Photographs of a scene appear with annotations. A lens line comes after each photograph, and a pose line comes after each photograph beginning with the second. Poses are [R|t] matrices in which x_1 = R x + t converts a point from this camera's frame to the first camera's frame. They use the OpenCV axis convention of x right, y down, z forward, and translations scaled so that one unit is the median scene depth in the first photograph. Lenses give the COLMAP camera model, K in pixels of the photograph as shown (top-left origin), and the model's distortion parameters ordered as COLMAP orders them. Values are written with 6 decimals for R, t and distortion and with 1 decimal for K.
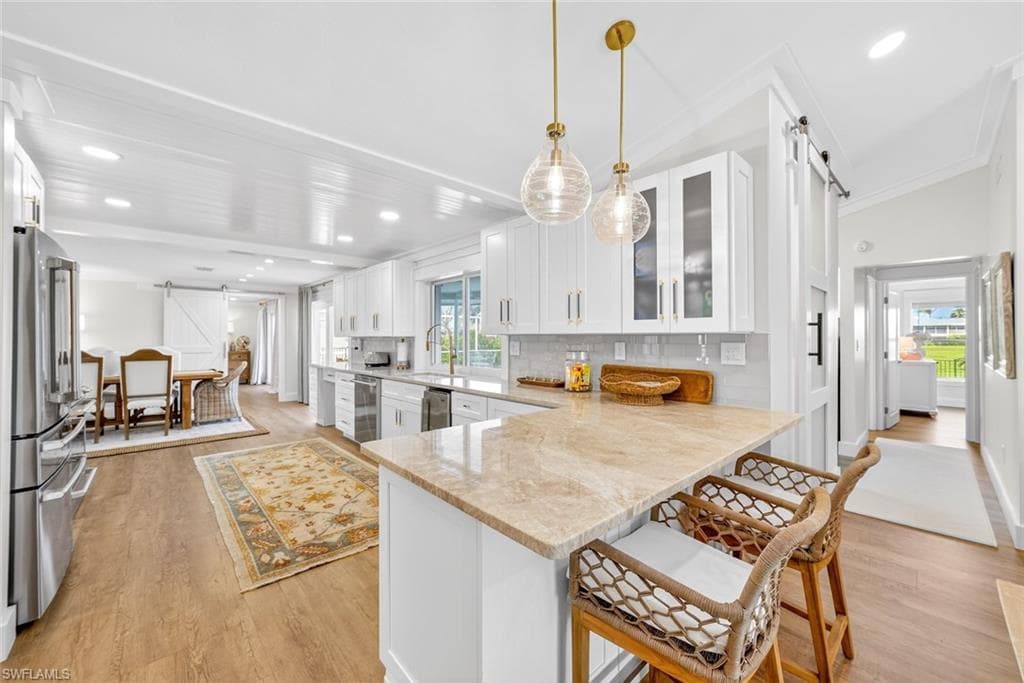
lens RADIAL K [[389.6, 0, 509.4], [0, 389.6, 336.4], [0, 0, 1]] dist [-0.014604, 0.001351]
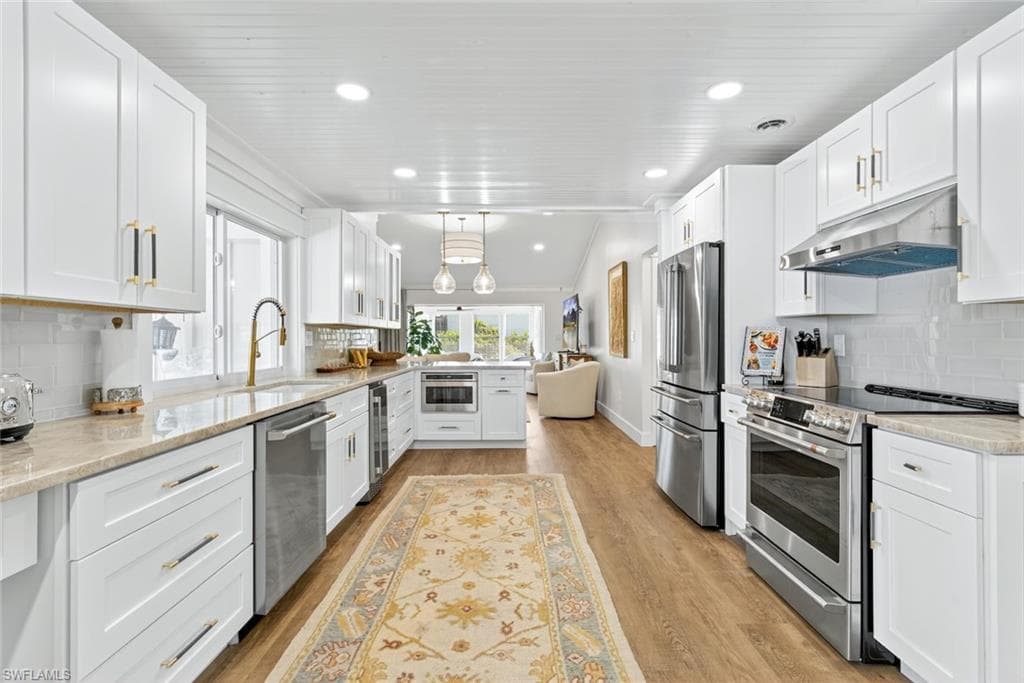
lens RADIAL K [[475.1, 0, 509.8], [0, 475.1, 337.6], [0, 0, 1]] dist [-0.003378, -0.000191]
pose [[-0.735203, 0.007625, 0.677804, -1.060425], [0.004065, 0.999968, -0.006839, 0.036754], [-0.677835, -0.002273, -0.735211, 1.472188]]
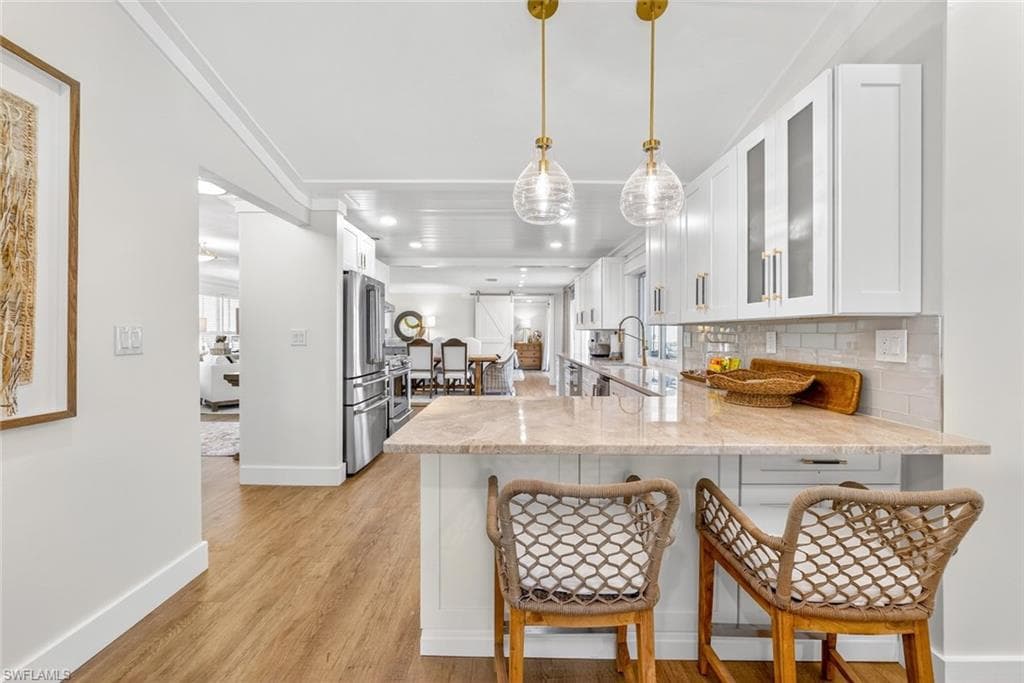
lens RADIAL K [[403.8, 0, 513.0], [0, 403.8, 334.0], [0, 0, 1]] dist [-0.006194, 0.000384]
pose [[0.738938, 0.002799, -0.673768, 0.349108], [-0.000094, 0.999992, 0.004052, 0.012973], [0.673774, -0.002931, 0.738932, 0.017351]]
